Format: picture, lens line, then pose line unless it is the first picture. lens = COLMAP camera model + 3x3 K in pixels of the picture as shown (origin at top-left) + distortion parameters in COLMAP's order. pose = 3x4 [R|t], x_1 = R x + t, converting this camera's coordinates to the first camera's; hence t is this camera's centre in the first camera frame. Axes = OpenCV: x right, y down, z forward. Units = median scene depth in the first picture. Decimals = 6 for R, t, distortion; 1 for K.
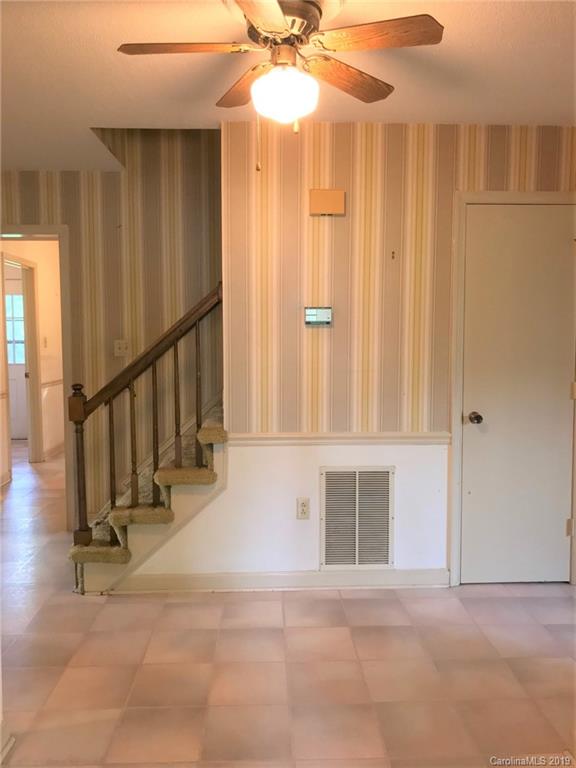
lens RADIAL K [[631.8, 0, 288.4], [0, 631.8, 383.8], [0, 0, 1]] dist [0.029320, -0.017469]
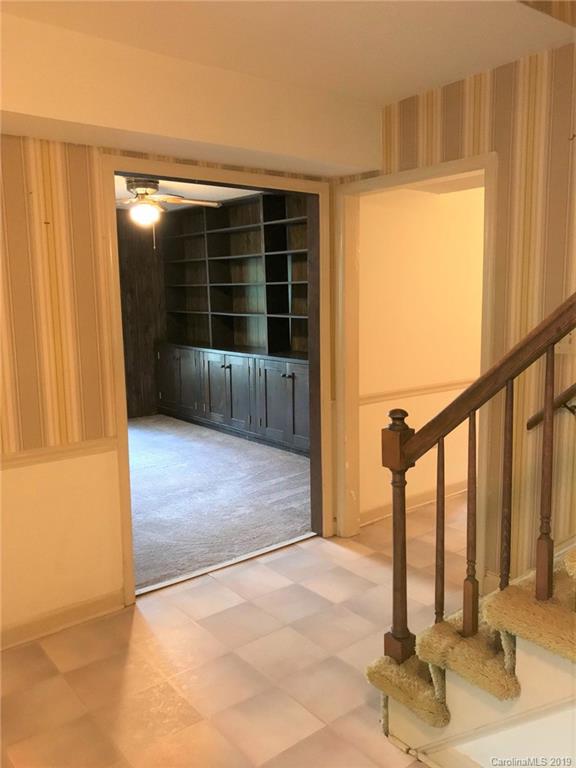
lens RADIAL K [[631.8, 0, 288.4], [0, 631.8, 385.9], [0, 0, 1]] dist [0.029320, -0.017469]
pose [[0.619008, 0.108124, -0.777906, 0.078640], [-0.050751, 0.993915, 0.097763, -0.077705], [0.783743, -0.021037, 0.620729, 0.530641]]
